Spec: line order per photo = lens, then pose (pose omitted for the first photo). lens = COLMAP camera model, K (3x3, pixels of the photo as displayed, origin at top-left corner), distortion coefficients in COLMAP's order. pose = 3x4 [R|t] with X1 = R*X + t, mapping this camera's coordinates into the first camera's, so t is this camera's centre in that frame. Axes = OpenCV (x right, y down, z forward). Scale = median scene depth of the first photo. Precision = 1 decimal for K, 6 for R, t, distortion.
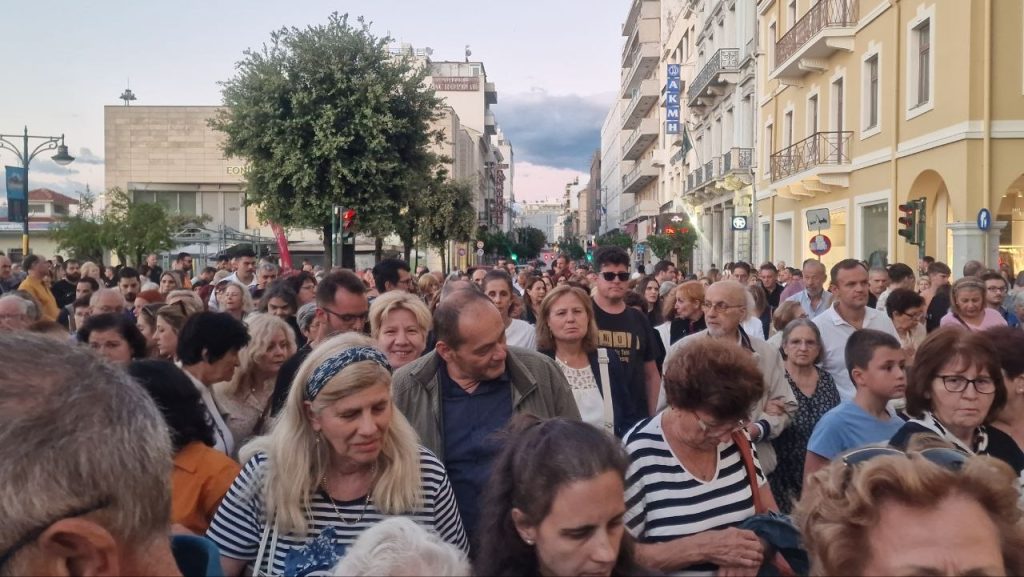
lens RADIAL K [[861.3, 0, 520.8], [0, 861.3, 278.2], [0, 0, 1]] dist [0.088348, -0.065775]
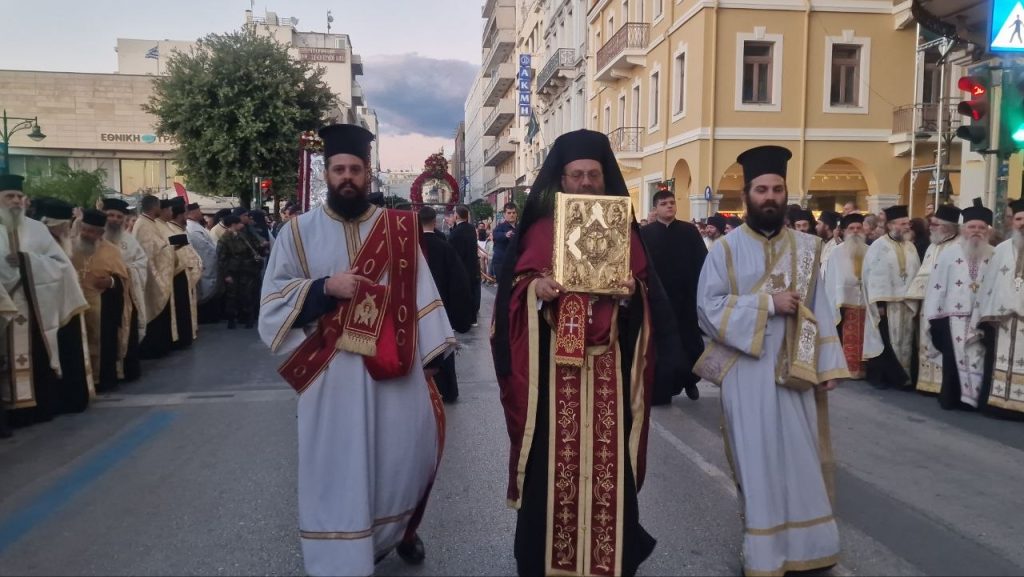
lens RADIAL K [[861.3, 0, 534.0], [0, 861.3, 309.5], [0, 0, 1]] dist [0.088348, -0.065775]
pose [[0.985564, -0.012145, 0.168867, -0.014997], [0.000375, 0.997578, 0.069560, 0.015276], [-0.169303, -0.068493, 0.983181, -0.228776]]
